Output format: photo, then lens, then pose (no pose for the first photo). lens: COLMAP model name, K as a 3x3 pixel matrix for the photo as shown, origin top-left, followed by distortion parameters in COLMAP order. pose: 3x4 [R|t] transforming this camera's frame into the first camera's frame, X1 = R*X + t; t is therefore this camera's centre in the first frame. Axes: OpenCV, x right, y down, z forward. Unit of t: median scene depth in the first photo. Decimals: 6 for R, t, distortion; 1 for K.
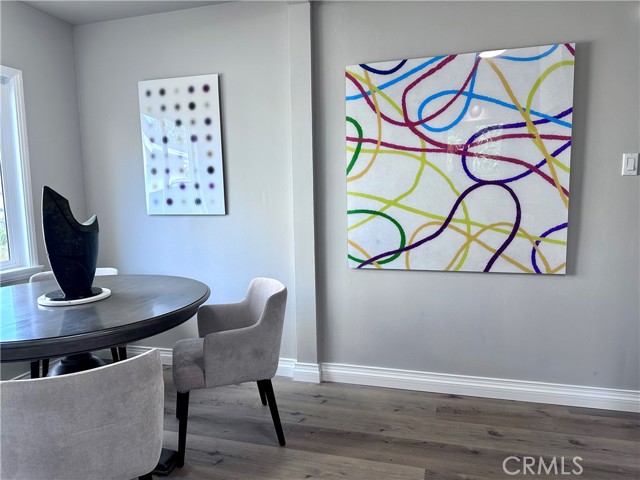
lens RADIAL K [[448.1, 0, 318.0], [0, 448.1, 241.7], [0, 0, 1]] dist [0.050639, -0.002356]
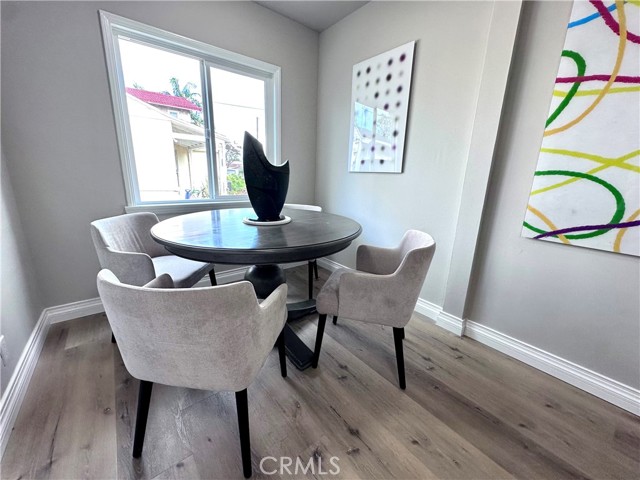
lens RADIAL K [[254.2, 0, 319.4], [0, 254.2, 239.1], [0, 0, 1]] dist [-0.006033, 0.000530]
pose [[0.813575, 0.189053, -0.549868, 0.020029], [-0.112835, 0.979023, 0.169653, 0.023804], [0.570407, -0.075981, 0.817840, 0.359847]]
